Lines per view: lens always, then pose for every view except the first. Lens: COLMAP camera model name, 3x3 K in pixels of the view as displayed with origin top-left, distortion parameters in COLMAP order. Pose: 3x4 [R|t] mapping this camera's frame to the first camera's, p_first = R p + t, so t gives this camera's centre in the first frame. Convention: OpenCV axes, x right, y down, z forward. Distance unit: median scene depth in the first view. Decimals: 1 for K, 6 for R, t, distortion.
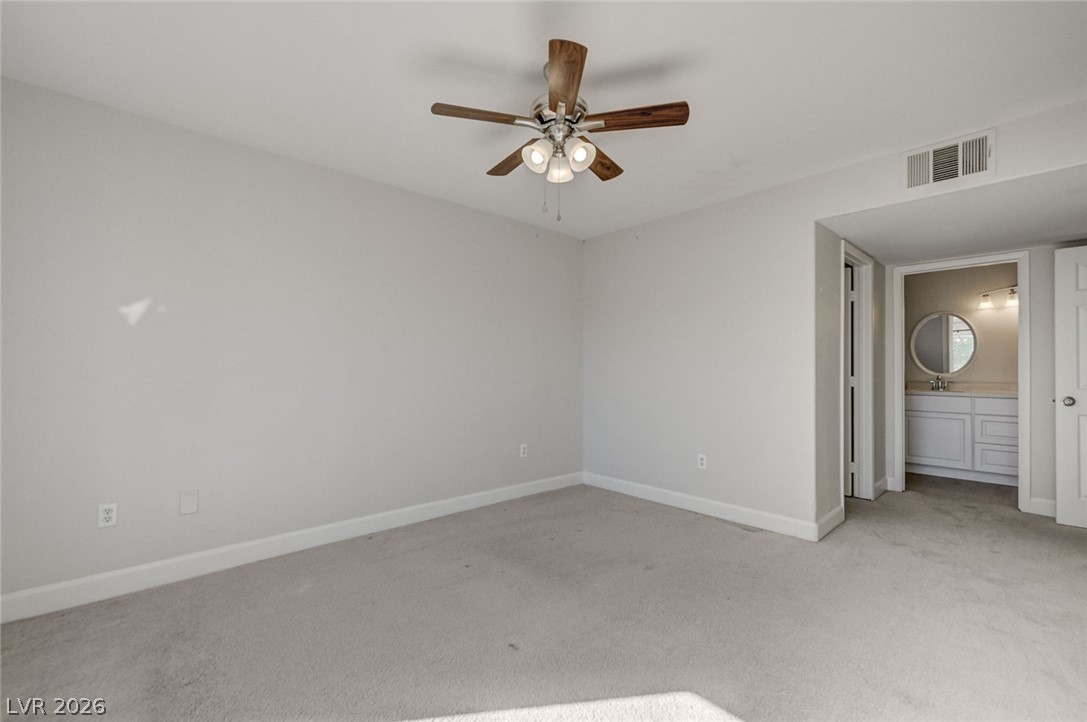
lens RADIAL K [[464.2, 0, 545.4], [0, 464.2, 361.5], [0, 0, 1]] dist [0.000585, 0.000486]
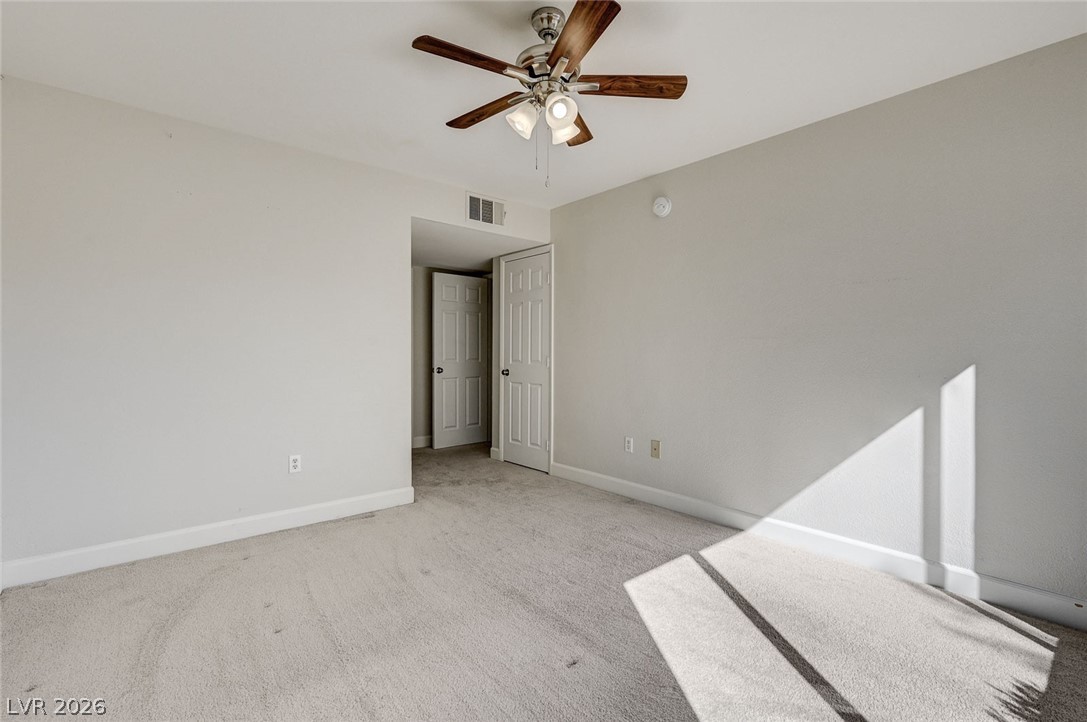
lens RADIAL K [[464.2, 0, 545.4], [0, 464.2, 361.5], [0, 0, 1]] dist [0.000585, 0.000486]
pose [[0.056389, -0.023120, 0.998141, -0.508842], [-0.023574, 0.999422, 0.024482, 0.007353], [-0.998130, -0.024911, 0.055812, 0.597943]]
